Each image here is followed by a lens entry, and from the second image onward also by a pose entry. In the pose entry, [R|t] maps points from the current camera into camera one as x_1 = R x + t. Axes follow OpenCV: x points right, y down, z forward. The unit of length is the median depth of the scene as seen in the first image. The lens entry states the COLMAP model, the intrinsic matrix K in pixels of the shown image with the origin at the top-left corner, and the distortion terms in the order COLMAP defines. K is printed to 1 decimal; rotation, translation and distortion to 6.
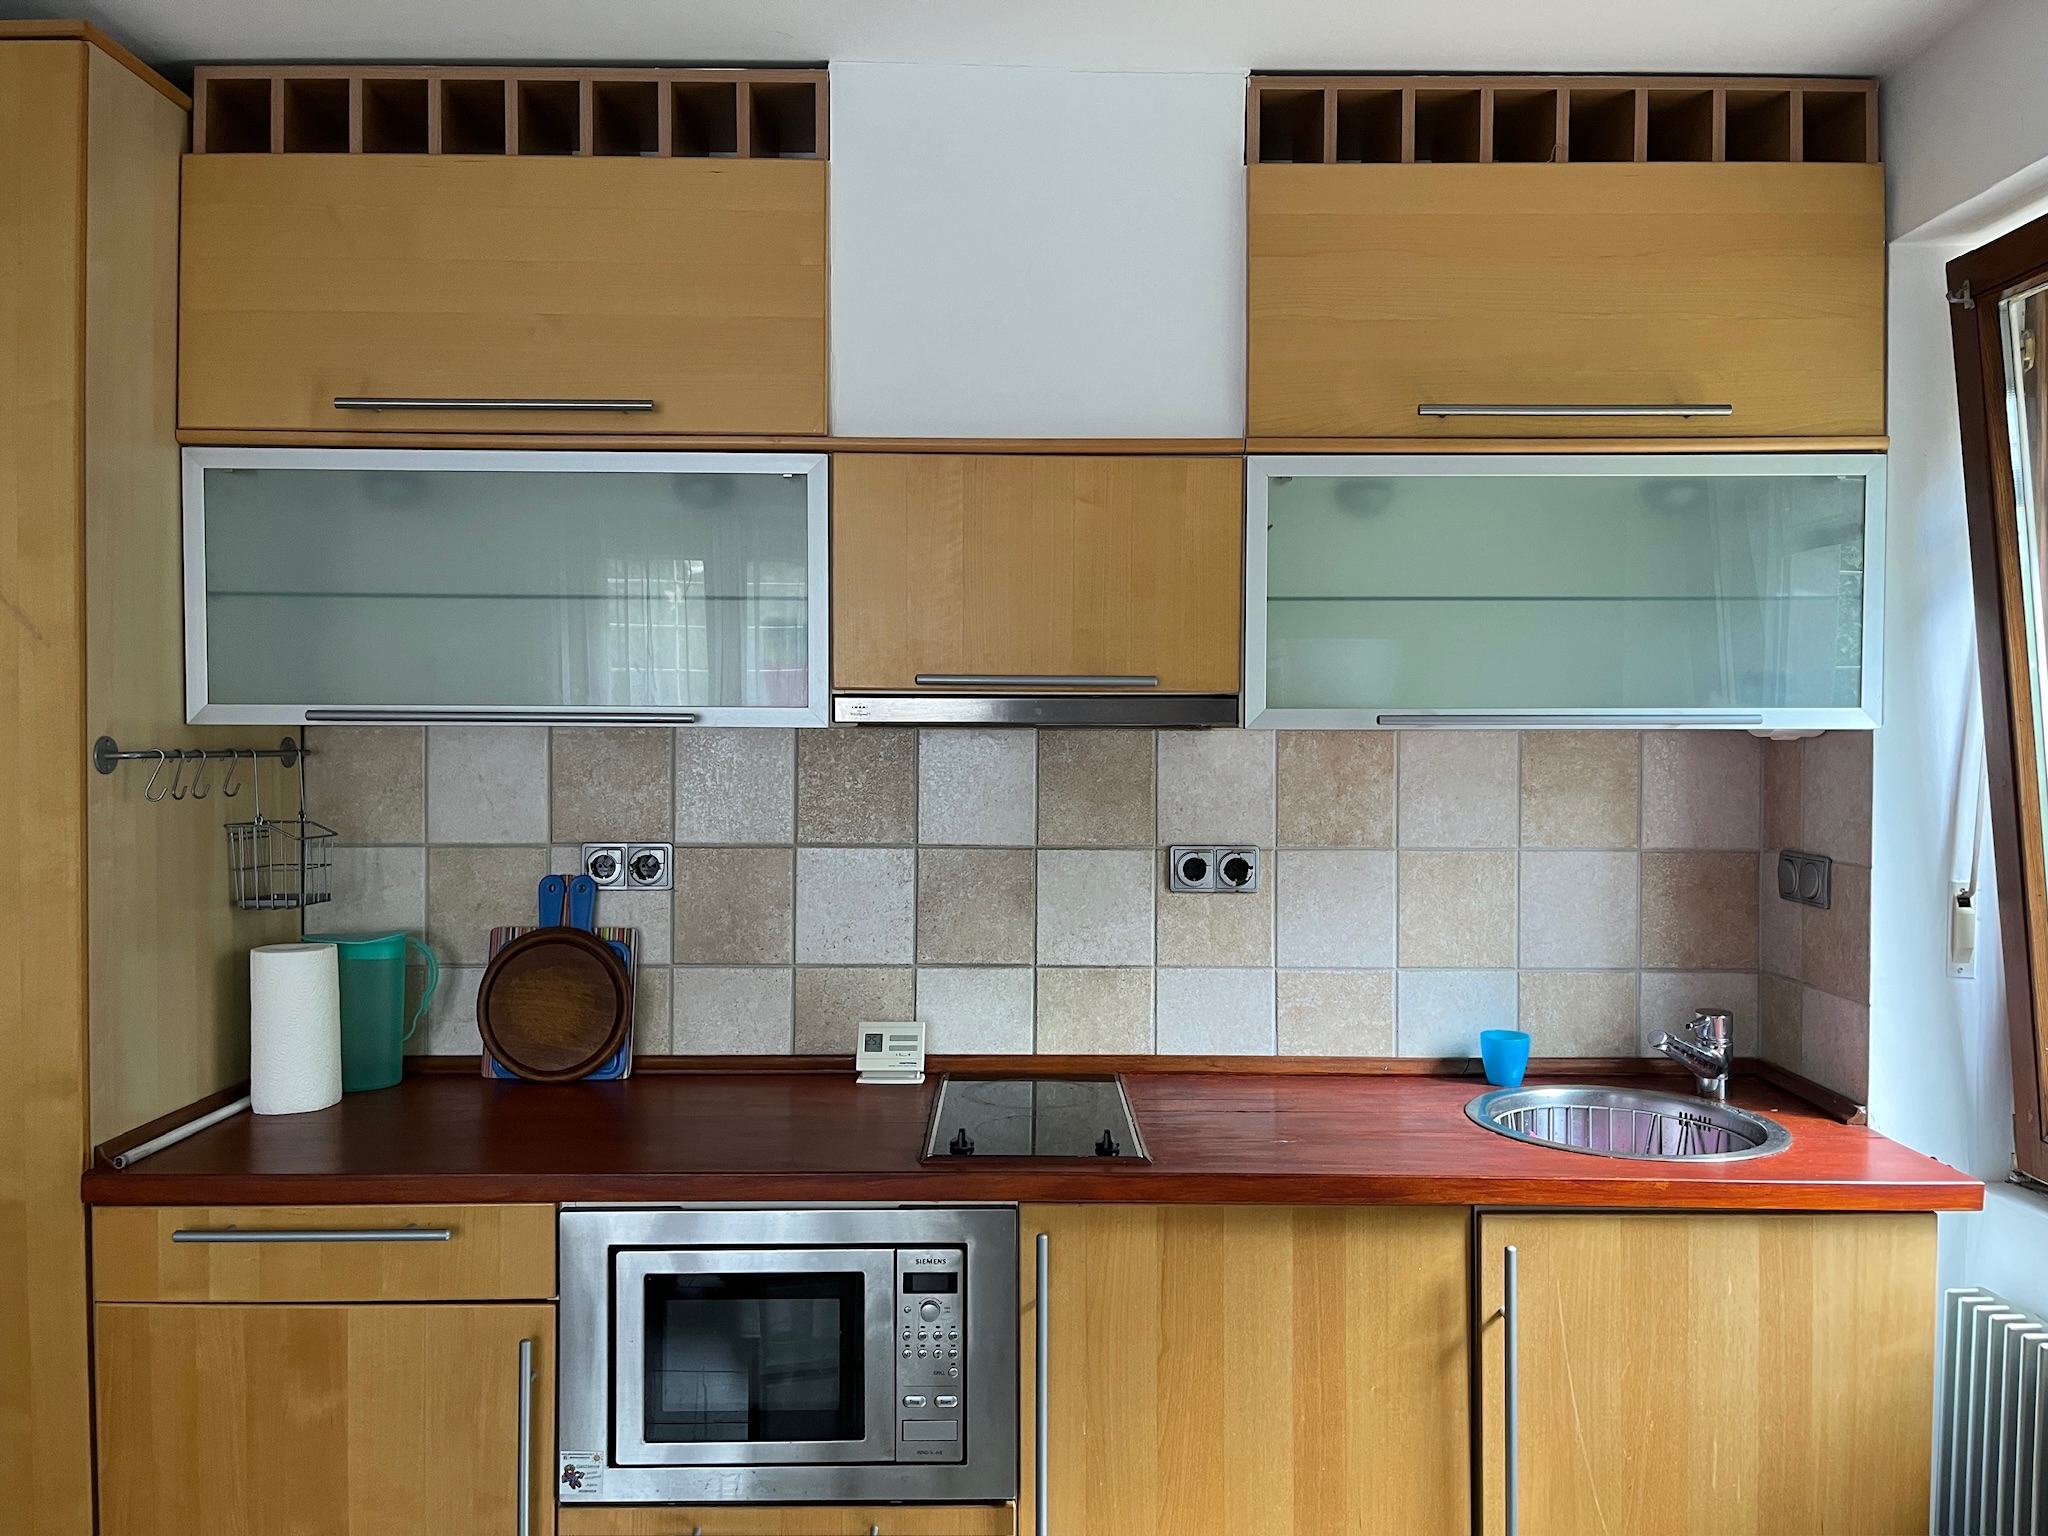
lens RADIAL K [[1566.5, 0, 1041.6], [0, 1566.5, 767.8], [0, 0, 1]] dist [0.084142, -0.118395]
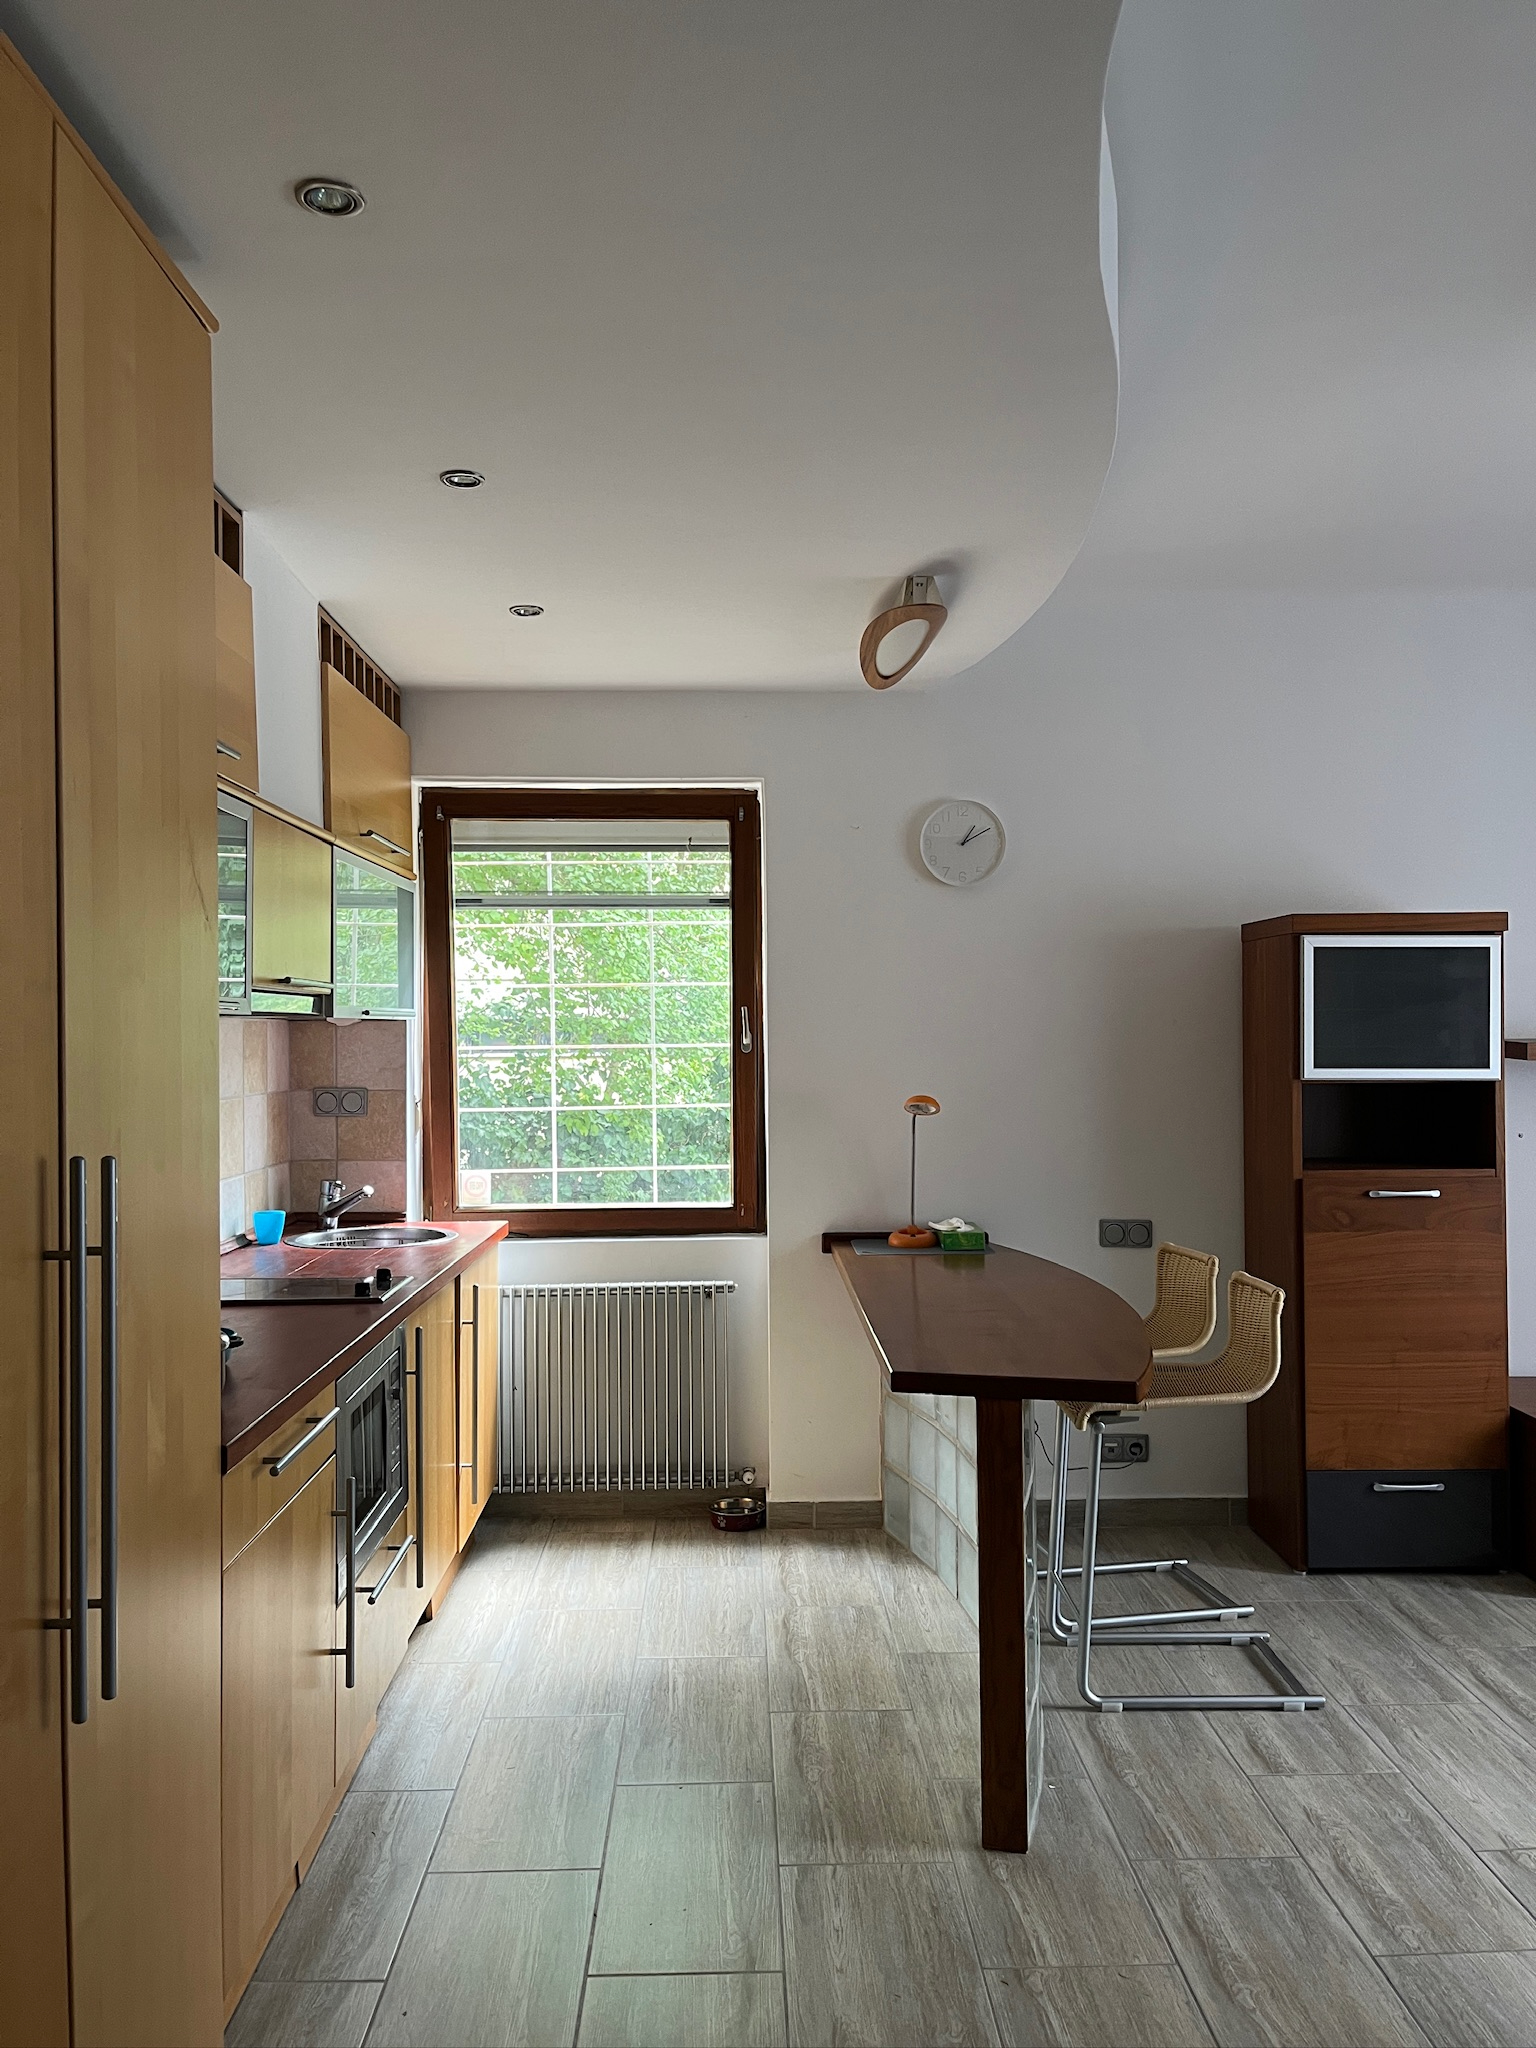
lens RADIAL K [[1566.5, 0, 770.6], [0, 1566.5, 1031.6], [0, 0, 1]] dist [0.084142, -0.118395]
pose [[-0.026980, -0.004785, 0.999625, -1.363542], [0.023117, 0.999718, 0.005409, -0.007820], [-0.999369, 0.023254, -0.026861, 0.567701]]
